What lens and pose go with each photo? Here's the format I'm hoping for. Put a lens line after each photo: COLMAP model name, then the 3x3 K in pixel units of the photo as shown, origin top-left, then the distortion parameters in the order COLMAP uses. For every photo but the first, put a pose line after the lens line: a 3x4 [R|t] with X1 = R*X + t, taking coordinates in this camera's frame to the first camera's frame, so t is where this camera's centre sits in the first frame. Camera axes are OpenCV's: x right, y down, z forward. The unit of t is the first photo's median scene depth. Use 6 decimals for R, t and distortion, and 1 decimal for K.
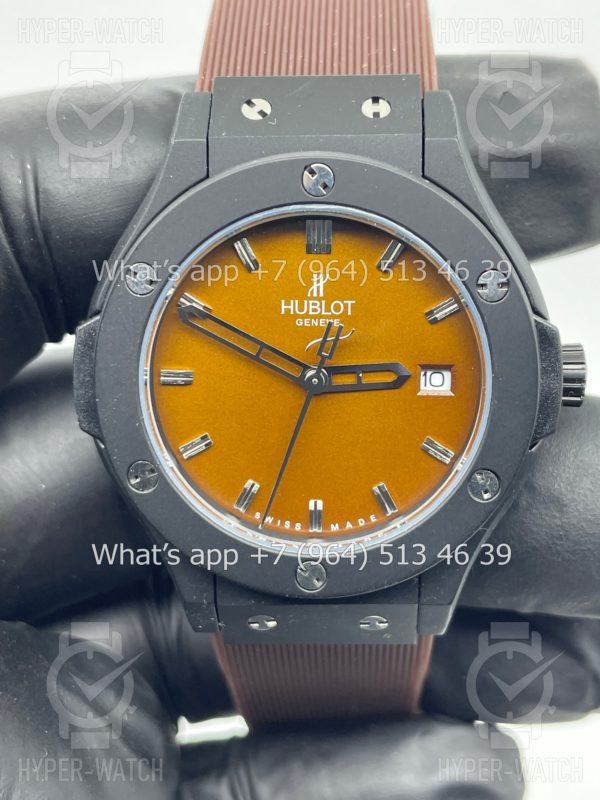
lens RADIAL K [[1293.8, 0, 299.1], [0, 1293.8, 398.9], [0, 0, 1]] dist [0.045506, 0.000000]
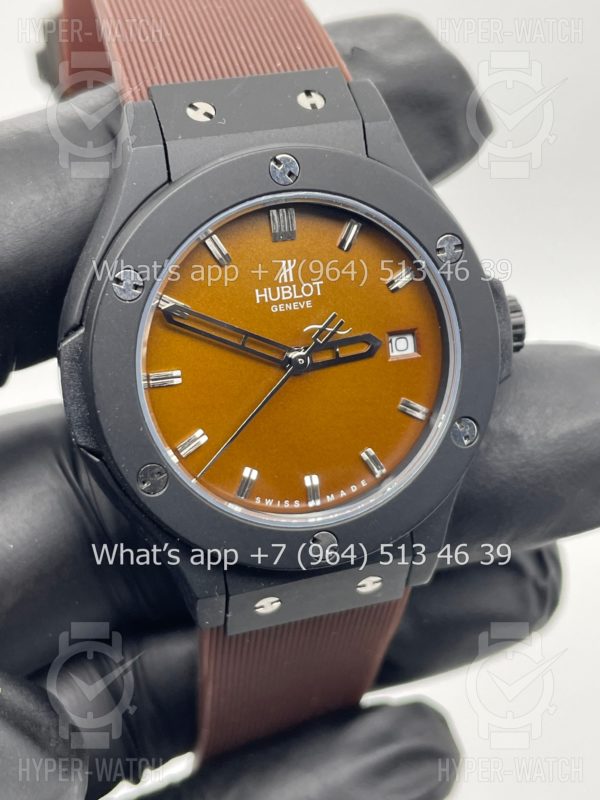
lens RADIAL K [[1293.8, 0, 302.9], [0, 1293.8, 400.5], [0, 0, 1]] dist [0.045506, 0.000000]
pose [[0.943224, -0.154975, 0.293787, -0.297542], [0.164410, 0.986363, -0.007536, 0.025828], [-0.288613, 0.055410, 0.955841, -0.002667]]
